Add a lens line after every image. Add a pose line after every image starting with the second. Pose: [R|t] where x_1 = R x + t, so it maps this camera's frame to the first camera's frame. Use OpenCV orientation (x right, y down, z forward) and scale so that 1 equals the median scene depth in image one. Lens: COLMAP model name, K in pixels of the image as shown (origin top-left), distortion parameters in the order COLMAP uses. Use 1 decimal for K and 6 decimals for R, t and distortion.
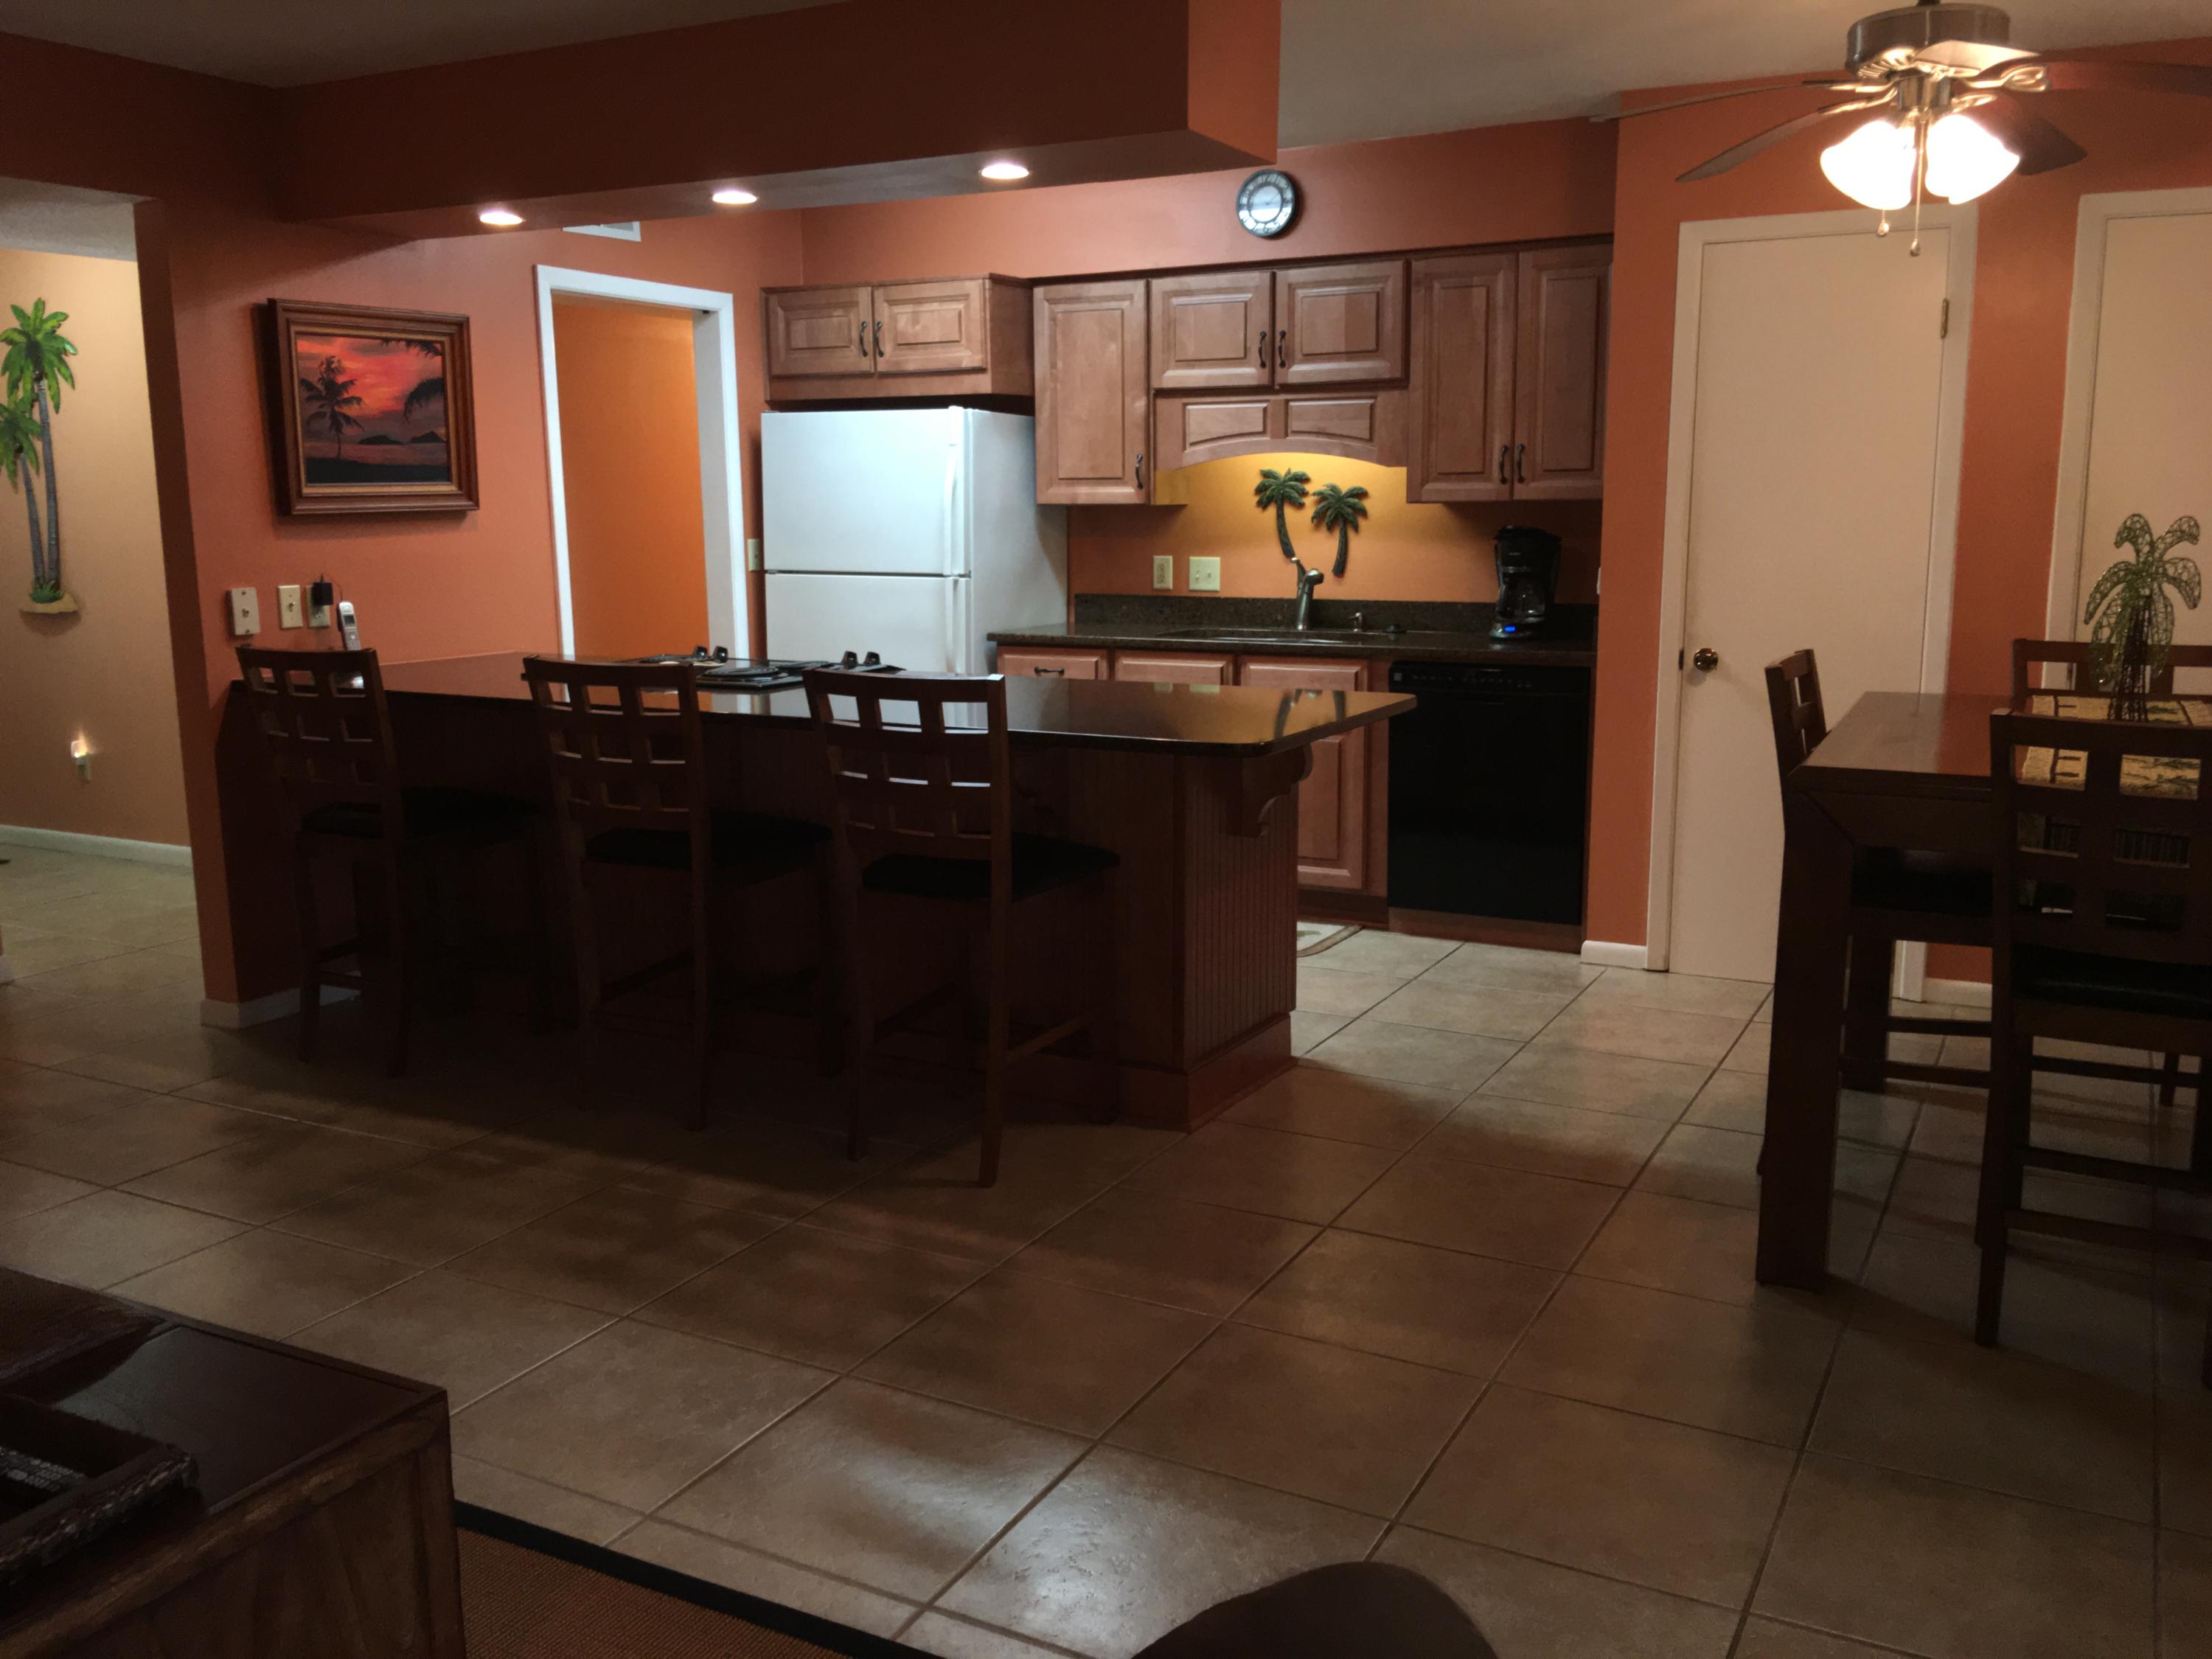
lens RADIAL K [[1884.1, 0, 1107.5], [0, 1884.1, 828.3], [0, 0, 1]] dist [0.069490, -0.134605]
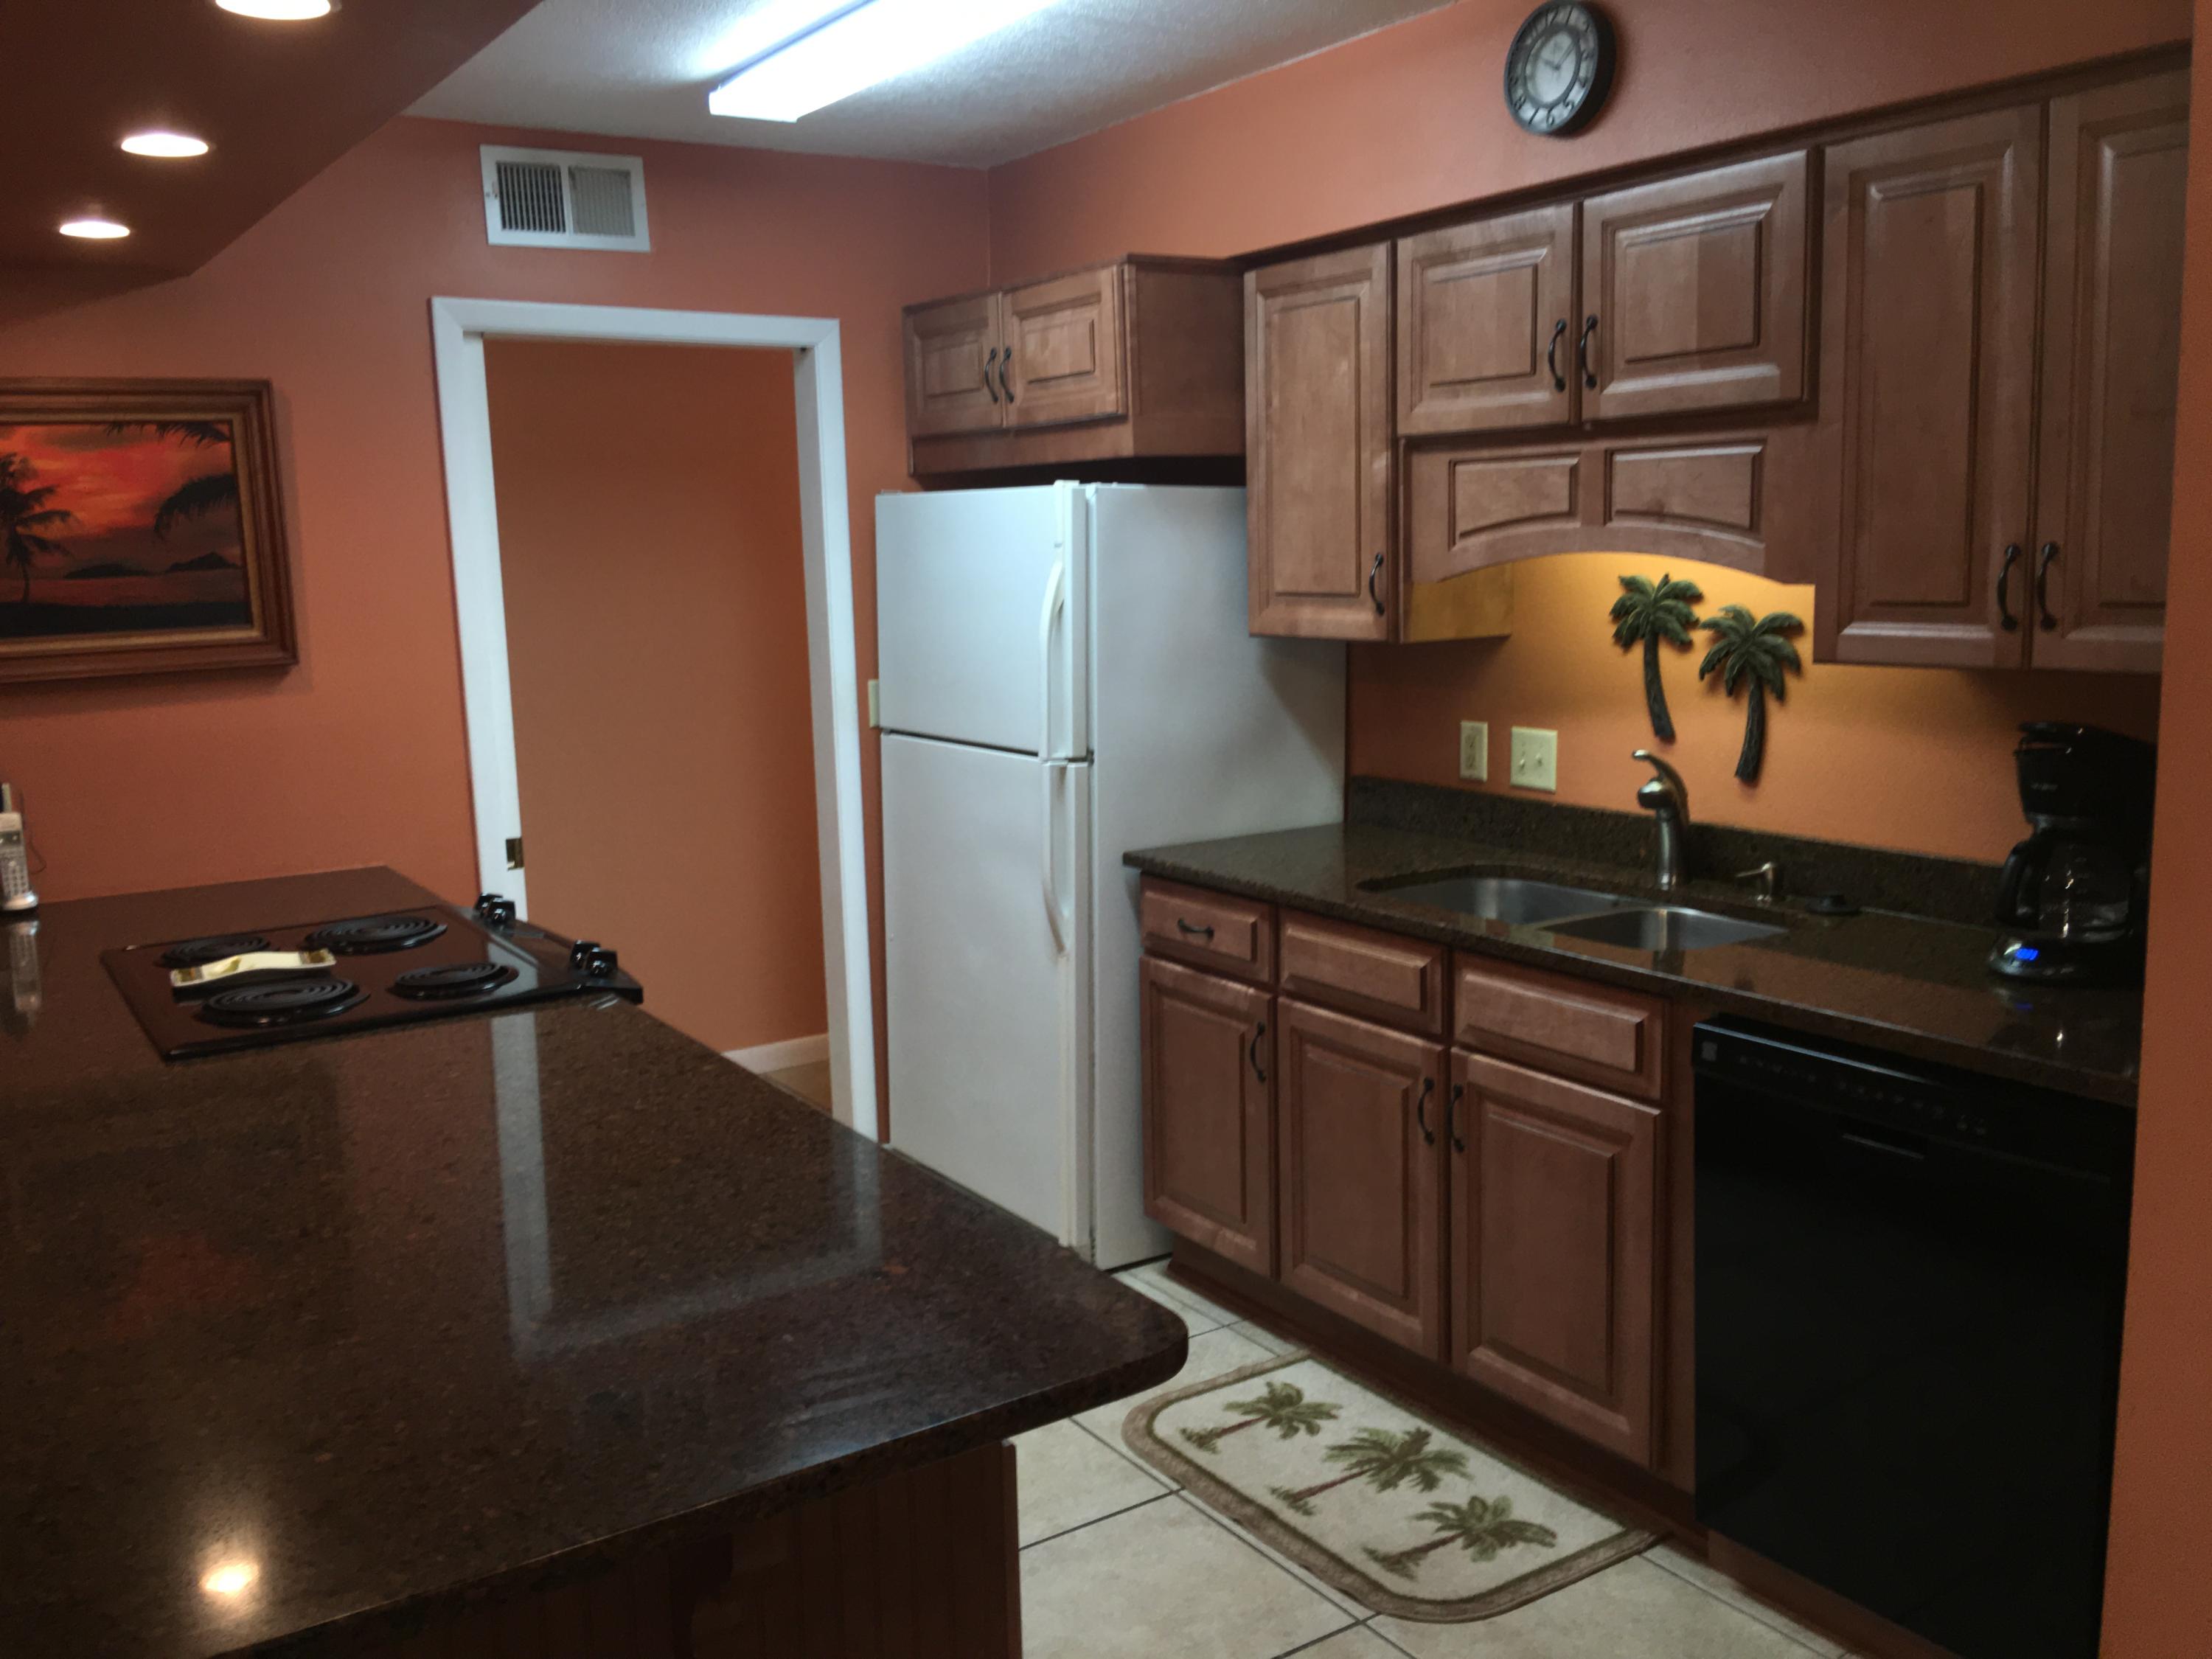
lens RADIAL K [[1880.7, 0, 1106.0], [0, 1880.7, 829.5], [0, 0, 1]] dist [0.075557, -0.144663]
pose [[0.878591, 0.059515, -0.473852, 0.218637], [-0.064515, 0.997900, 0.005715, -0.115908], [0.473197, 0.025550, 0.880586, 0.477559]]
